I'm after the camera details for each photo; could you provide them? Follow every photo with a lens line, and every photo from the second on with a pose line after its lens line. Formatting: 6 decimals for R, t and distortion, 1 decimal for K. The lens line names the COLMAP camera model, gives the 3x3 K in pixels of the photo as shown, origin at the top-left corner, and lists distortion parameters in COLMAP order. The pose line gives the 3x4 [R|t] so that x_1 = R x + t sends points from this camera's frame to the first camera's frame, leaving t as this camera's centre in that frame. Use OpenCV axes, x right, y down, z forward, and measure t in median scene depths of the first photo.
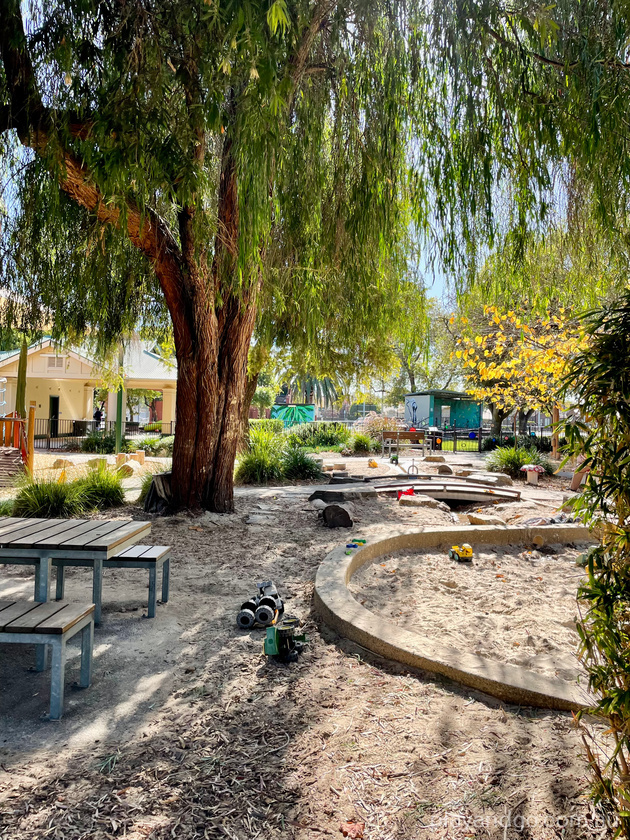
lens RADIAL K [[632.2, 0, 312.4], [0, 632.2, 421.3], [0, 0, 1]] dist [0.045242, -0.018877]
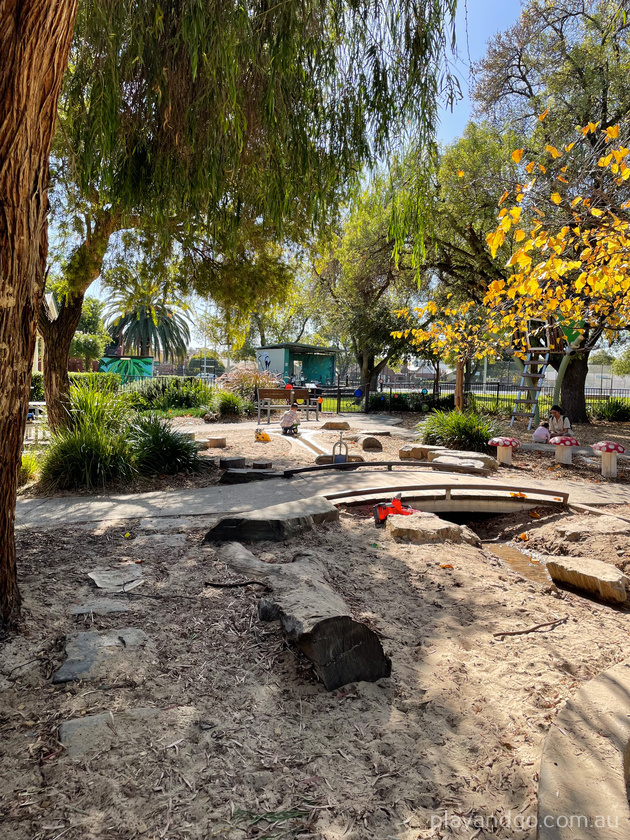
lens RADIAL K [[632.2, 0, 323.9], [0, 632.2, 411.8], [0, 0, 1]] dist [0.045242, -0.018877]
pose [[0.961914, -0.013342, 0.273028, -0.021638], [-0.001326, 0.998569, 0.053467, 0.002440], [-0.273350, -0.051793, 0.960519, 0.234735]]
